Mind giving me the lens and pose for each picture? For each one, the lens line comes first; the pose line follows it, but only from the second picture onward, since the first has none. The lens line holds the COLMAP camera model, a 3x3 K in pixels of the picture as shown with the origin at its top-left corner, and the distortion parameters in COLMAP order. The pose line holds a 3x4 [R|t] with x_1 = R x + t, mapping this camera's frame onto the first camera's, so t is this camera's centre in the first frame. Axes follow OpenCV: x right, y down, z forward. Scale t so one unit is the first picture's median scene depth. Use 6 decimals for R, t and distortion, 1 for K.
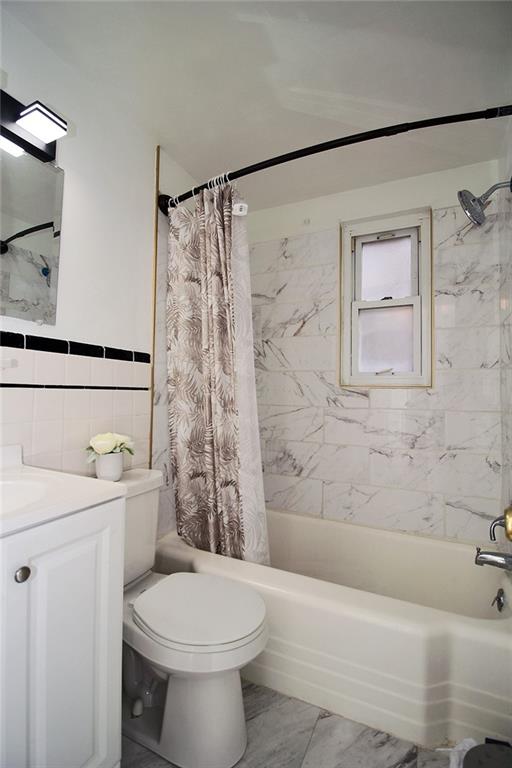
lens RADIAL K [[360.1, 0, 245.0], [0, 360.1, 382.1], [0, 0, 1]] dist [-0.003648, -0.012616]
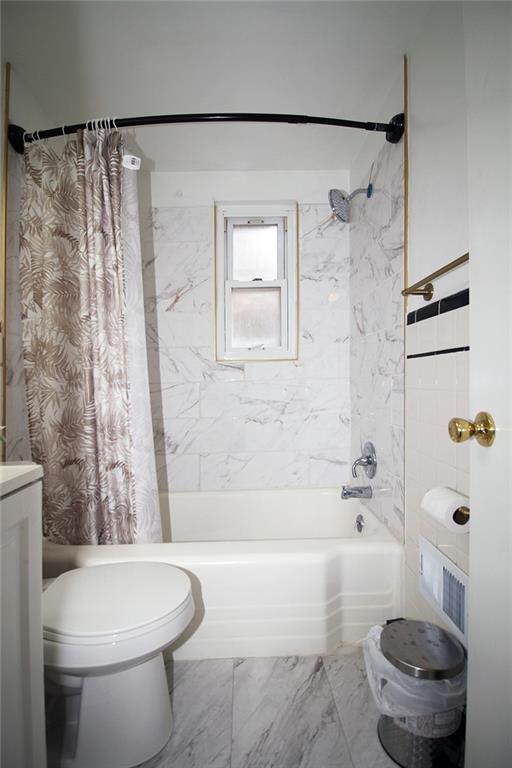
lens RADIAL K [[360.1, 0, 245.0], [0, 360.1, 382.1], [0, 0, 1]] dist [-0.003648, -0.012616]
pose [[0.892842, -0.030062, 0.449366, -0.151092], [0.015061, 0.999205, 0.036922, 0.039749], [-0.450119, -0.026198, 0.892584, 0.037746]]
